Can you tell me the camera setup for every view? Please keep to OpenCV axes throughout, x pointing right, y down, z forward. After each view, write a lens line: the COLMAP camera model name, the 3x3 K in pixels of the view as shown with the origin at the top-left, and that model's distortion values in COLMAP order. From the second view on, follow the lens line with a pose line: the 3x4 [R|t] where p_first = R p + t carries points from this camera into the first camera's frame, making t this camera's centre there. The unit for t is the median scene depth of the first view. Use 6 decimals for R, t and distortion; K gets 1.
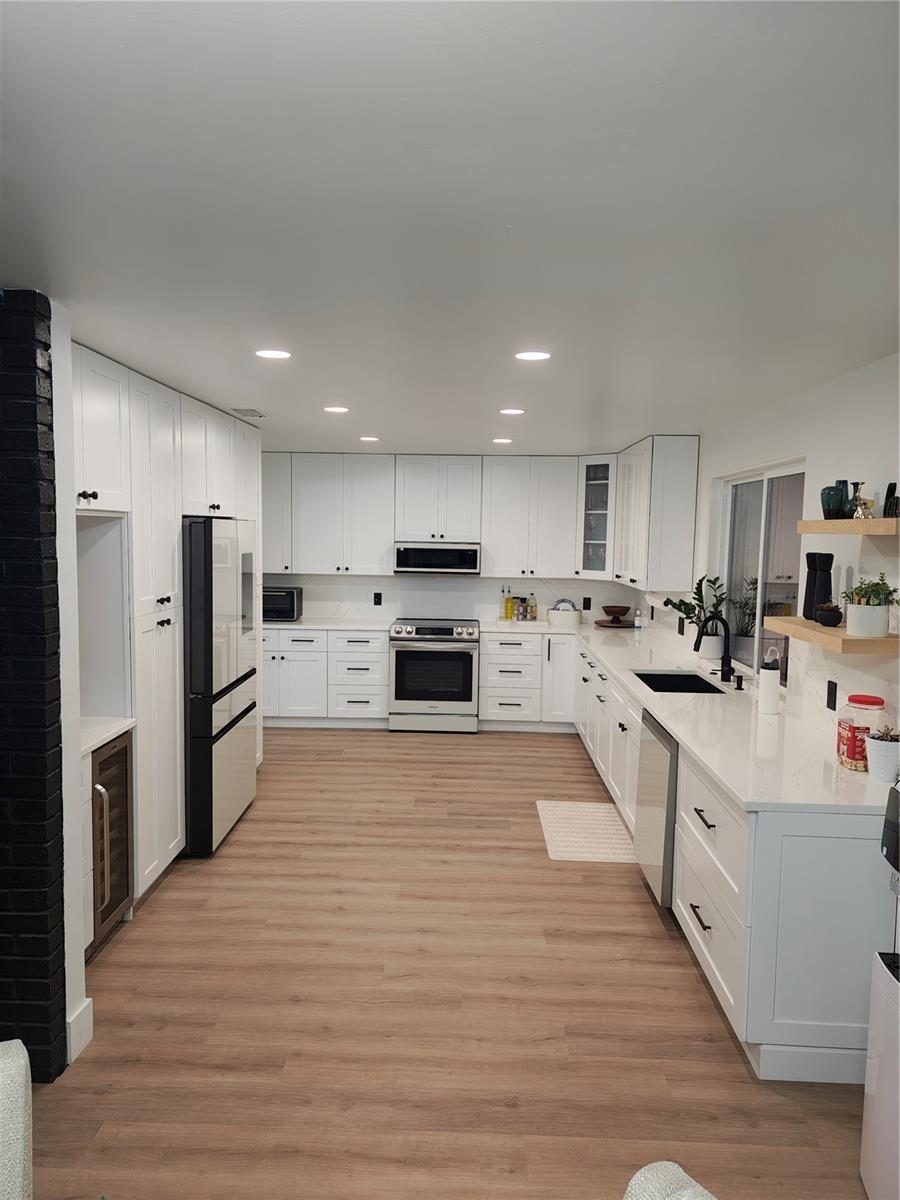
lens RADIAL K [[802.7, 0, 438.9], [0, 802.7, 598.7], [0, 0, 1]] dist [0.048764, -0.040196]
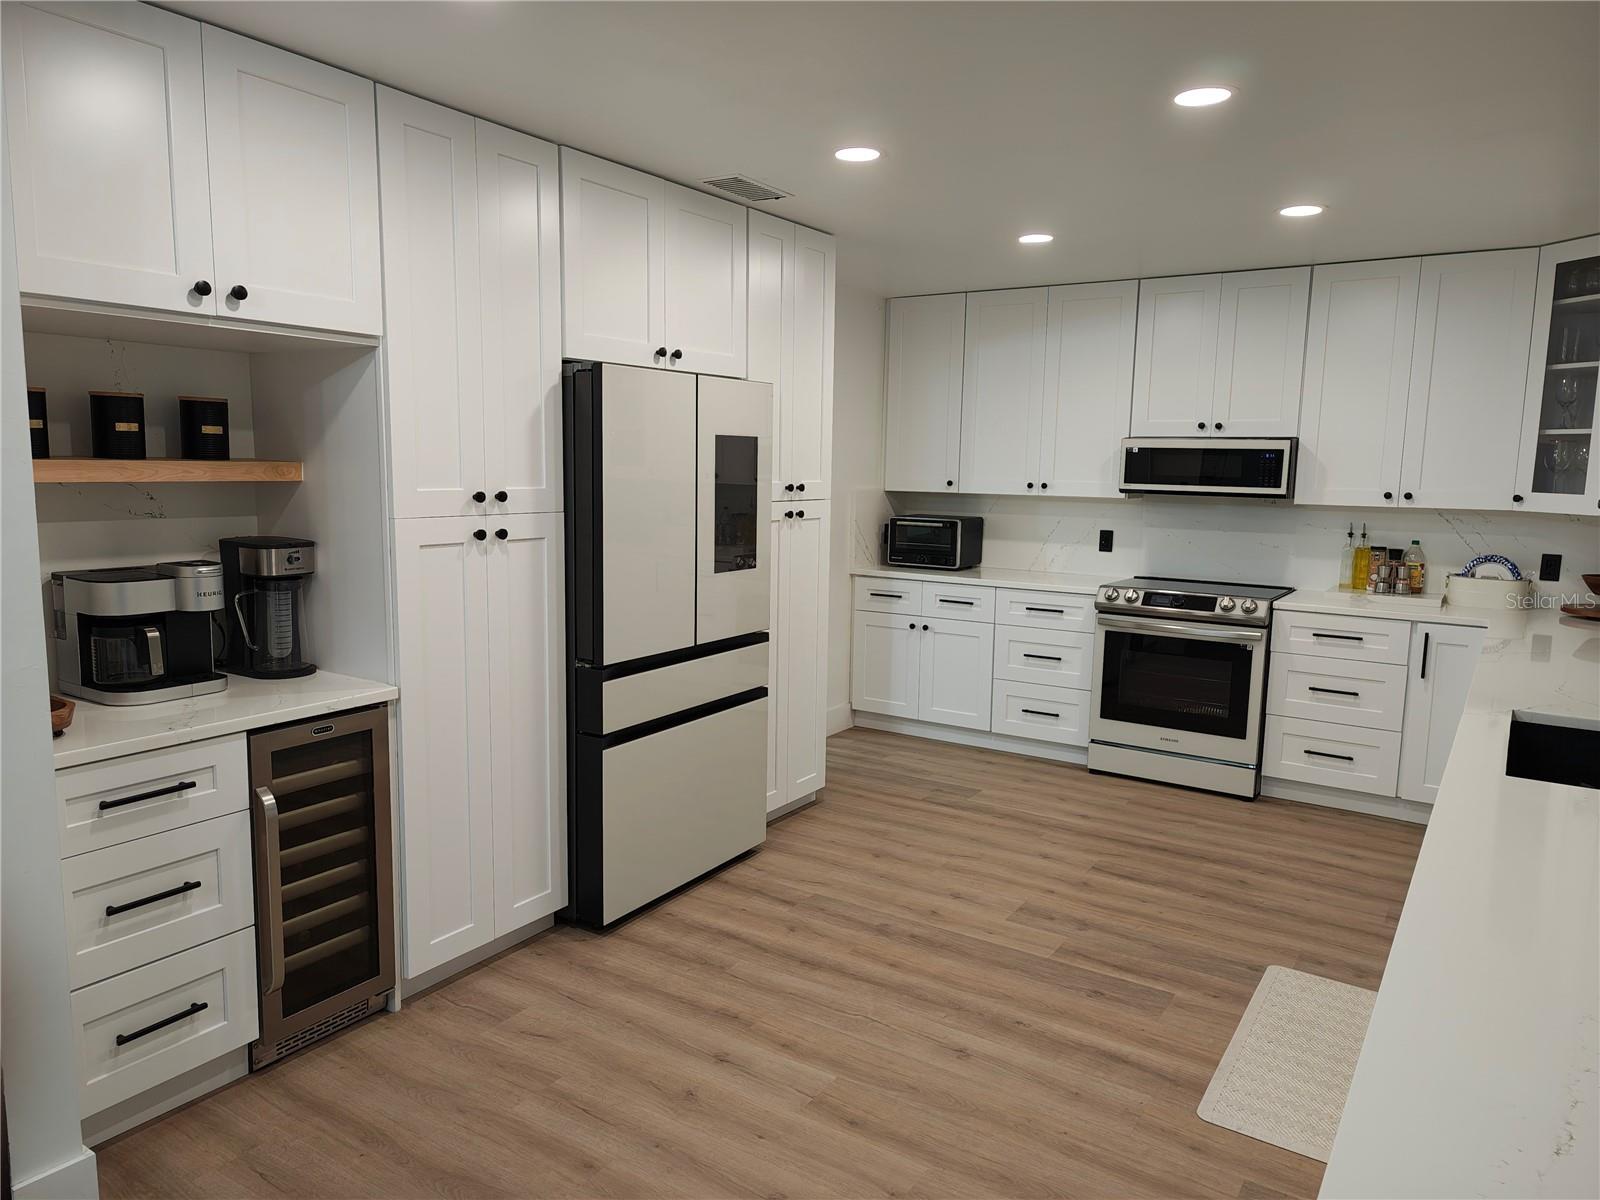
lens RADIAL K [[1070.2, 0, 804.7], [0, 1070.2, 608.0], [0, 0, 1]] dist [0.048764, -0.040196]
pose [[0.854573, 0.071422, -0.514396, 0.153116], [-0.047786, 0.997110, 0.059057, 0.014457], [0.517128, -0.025888, 0.855517, 0.250176]]
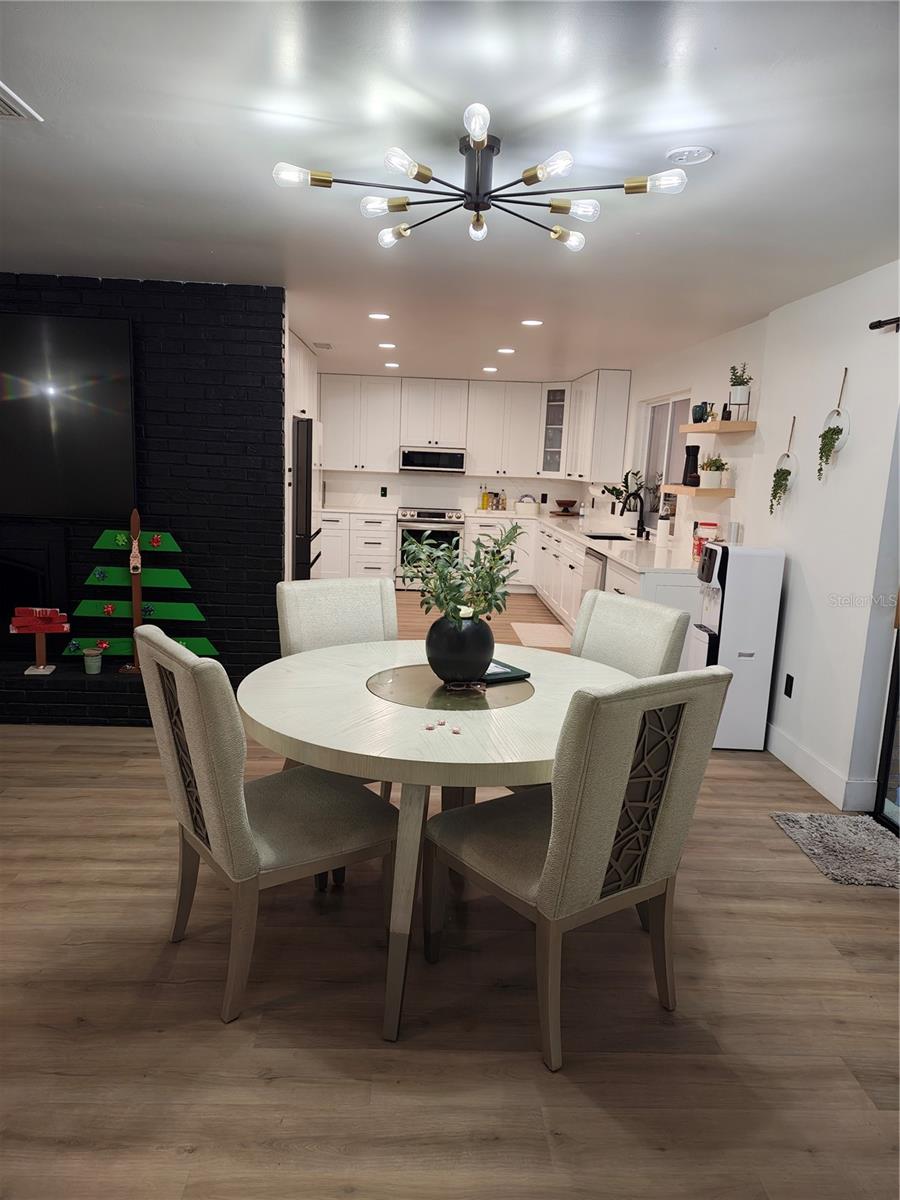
lens RADIAL K [[804.6, 0, 427.7], [0, 804.6, 610.5], [0, 0, 1]] dist [0.044594, -0.028742]
pose [[0.998005, 0.010128, 0.062314, -0.093580], [-0.016602, 0.994411, 0.104266, 0.059036], [-0.060910, -0.105093, 0.992595, -0.341174]]
